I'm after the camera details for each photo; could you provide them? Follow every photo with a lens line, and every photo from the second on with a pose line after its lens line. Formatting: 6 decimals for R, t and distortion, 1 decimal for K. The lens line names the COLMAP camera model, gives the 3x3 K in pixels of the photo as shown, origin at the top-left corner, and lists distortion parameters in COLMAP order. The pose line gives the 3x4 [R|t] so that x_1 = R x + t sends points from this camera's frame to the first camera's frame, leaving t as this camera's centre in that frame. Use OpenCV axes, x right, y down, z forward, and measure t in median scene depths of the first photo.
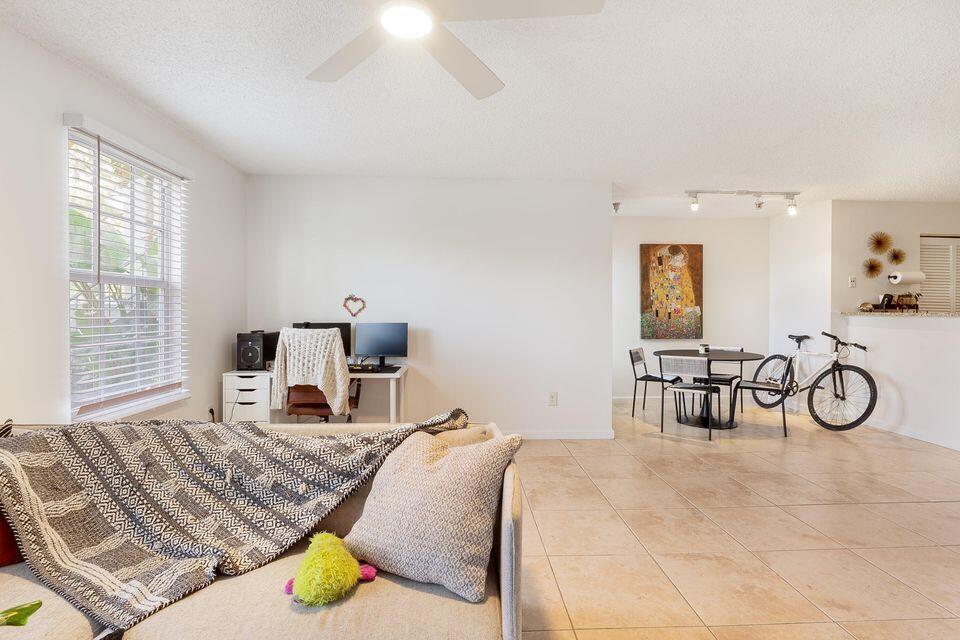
lens RADIAL K [[447.6, 0, 480.5], [0, 447.6, 323.7], [0, 0, 1]] dist [-0.012678, 0.000310]
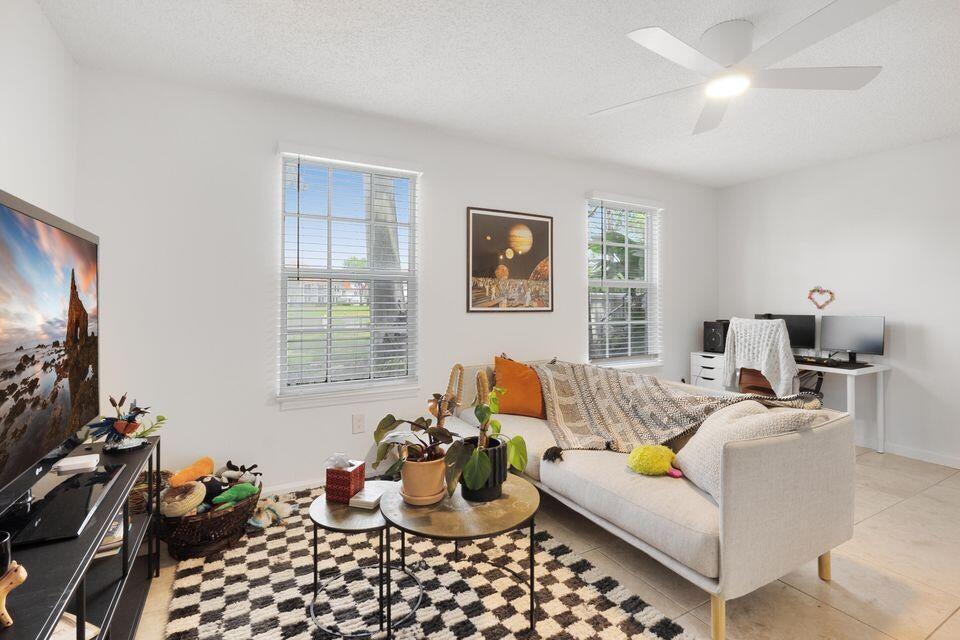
lens RADIAL K [[447.6, 0, 480.5], [0, 447.6, 323.7], [0, 0, 1]] dist [-0.012678, 0.000310]
pose [[0.439919, 0.038476, -0.897213, 0.267501], [-0.022854, 0.999238, 0.031645, 0.002632], [0.897747, 0.006583, 0.440463, -0.094822]]
